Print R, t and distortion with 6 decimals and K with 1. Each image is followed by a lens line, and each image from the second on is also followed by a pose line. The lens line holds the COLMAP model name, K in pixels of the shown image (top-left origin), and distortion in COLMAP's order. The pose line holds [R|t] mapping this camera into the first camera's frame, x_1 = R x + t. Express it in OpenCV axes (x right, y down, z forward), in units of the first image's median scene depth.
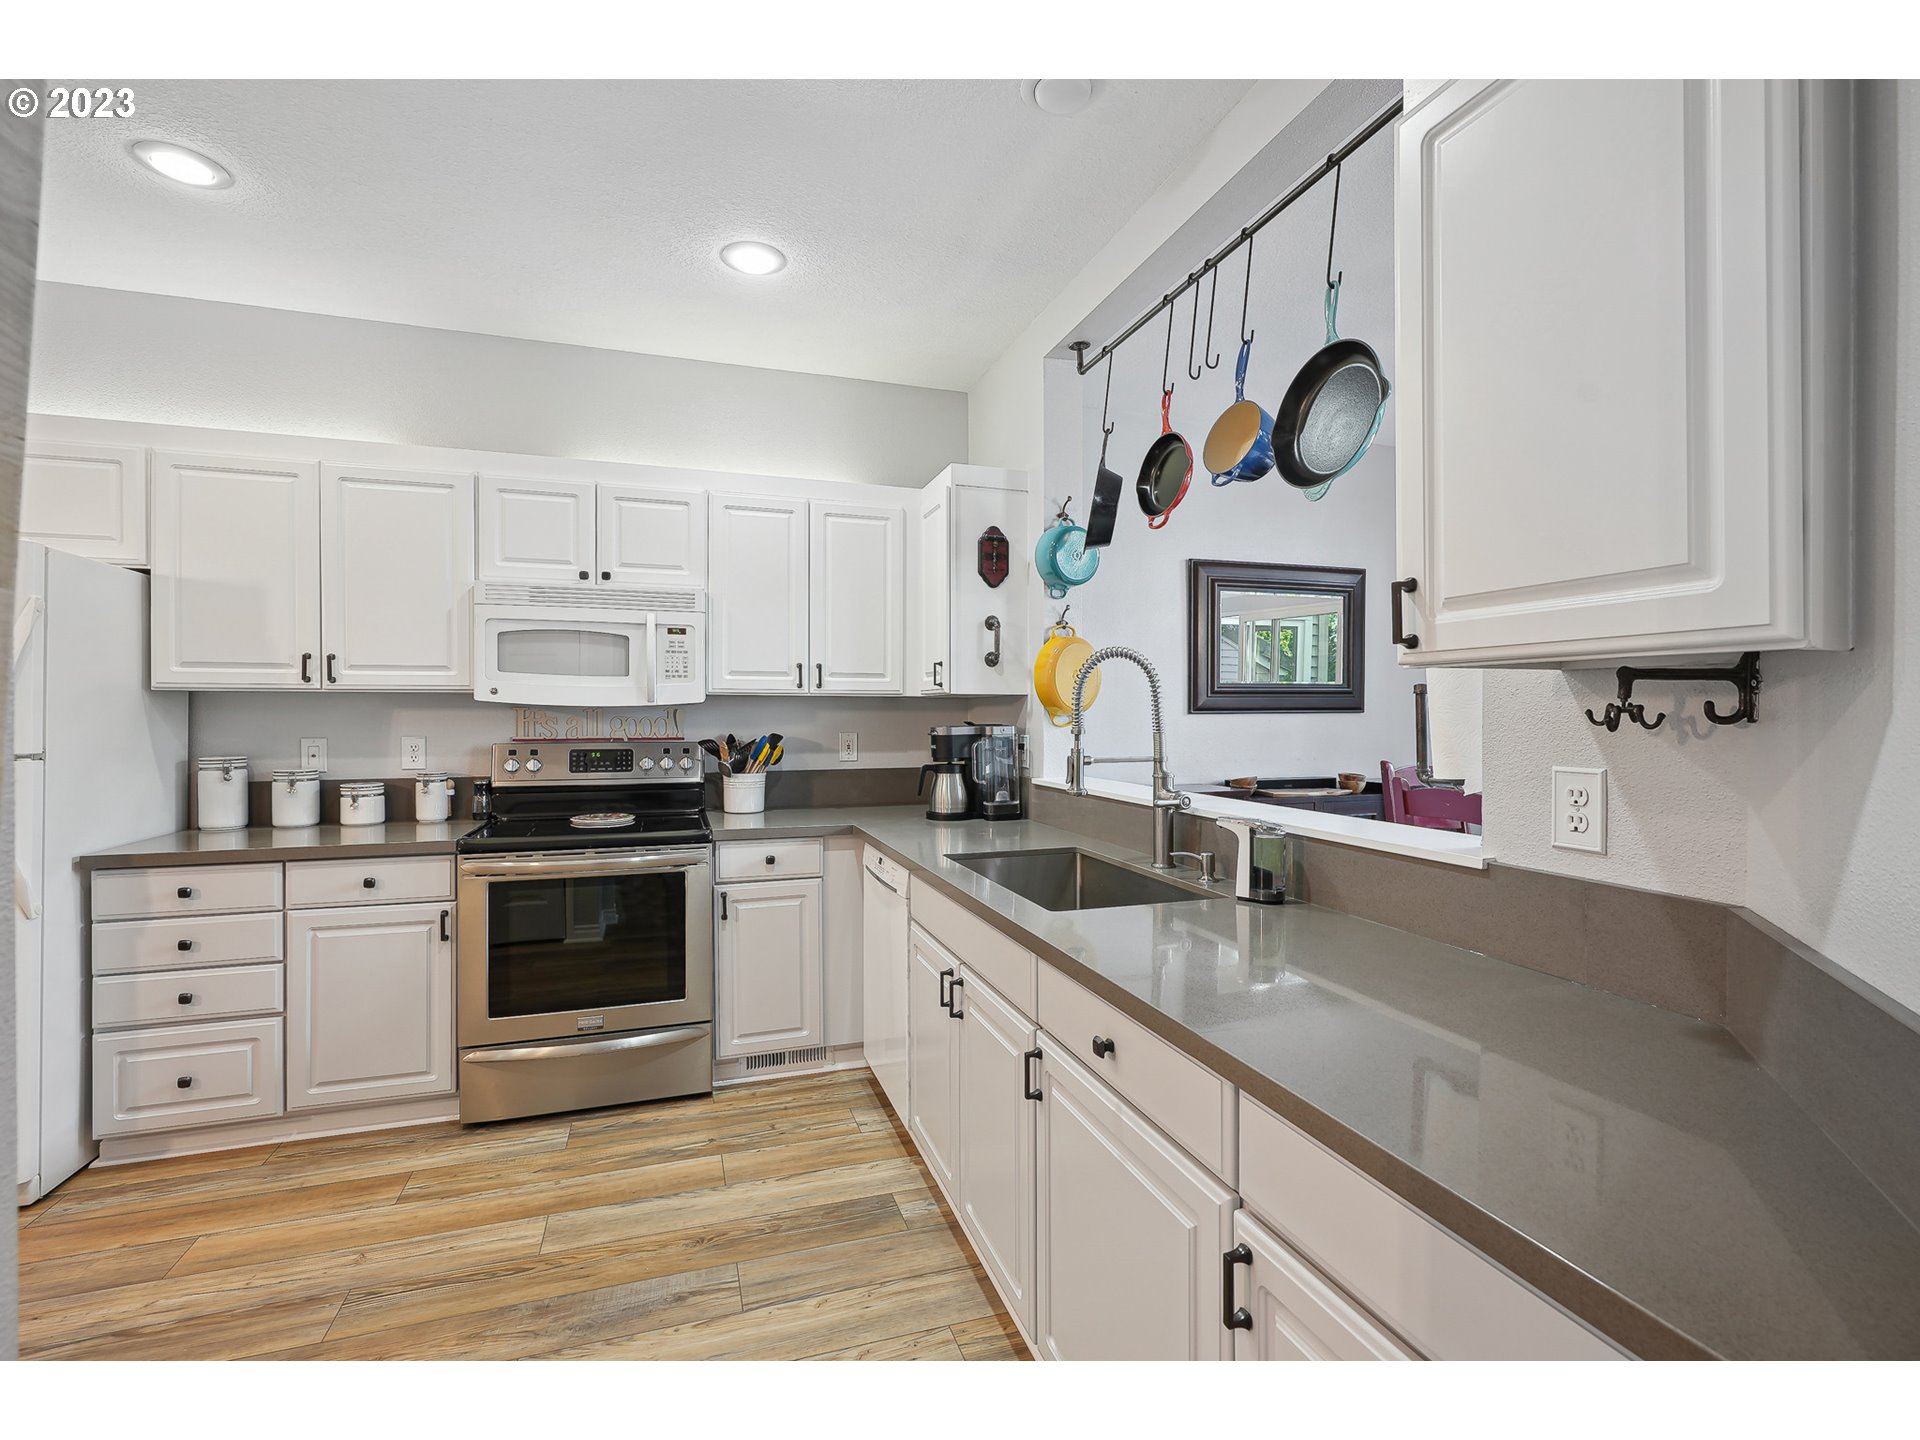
lens RADIAL K [[875.0, 0, 960.8], [0, 875.0, 714.7], [0, 0, 1]] dist [0.001647, -0.000385]
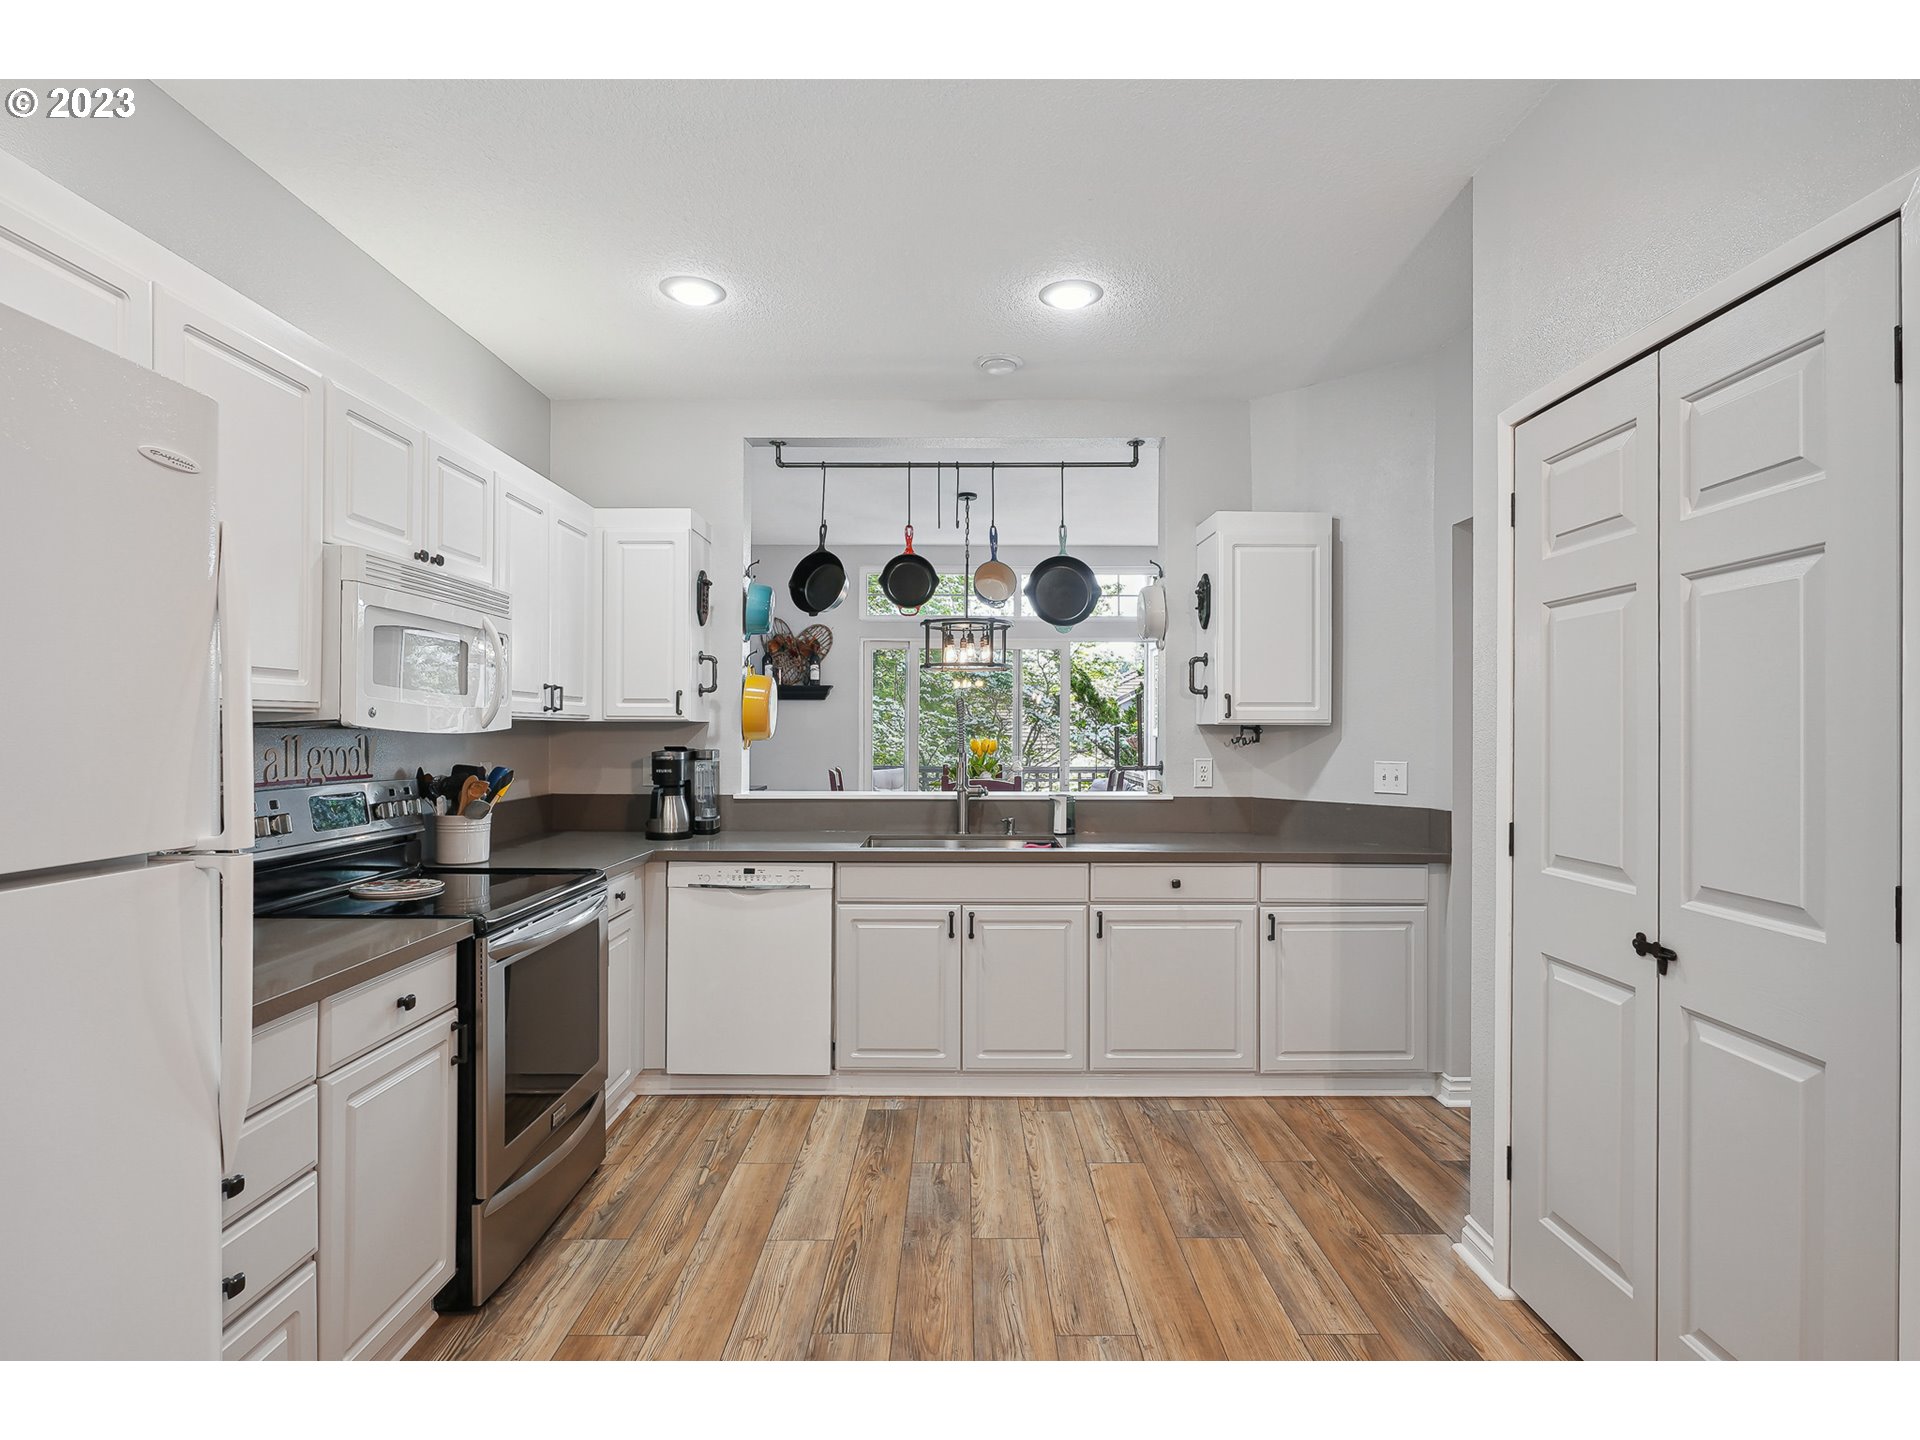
lens RADIAL K [[953.8, 0, 959.6], [0, 953.8, 729.8], [0, 0, 1]] dist [-0.001978, -0.000106]
pose [[0.316641, 0.001485, 0.948544, -1.304595], [-0.000563, 0.999999, -0.001378, -0.015101], [-0.948545, -0.000098, 0.316642, 0.397202]]
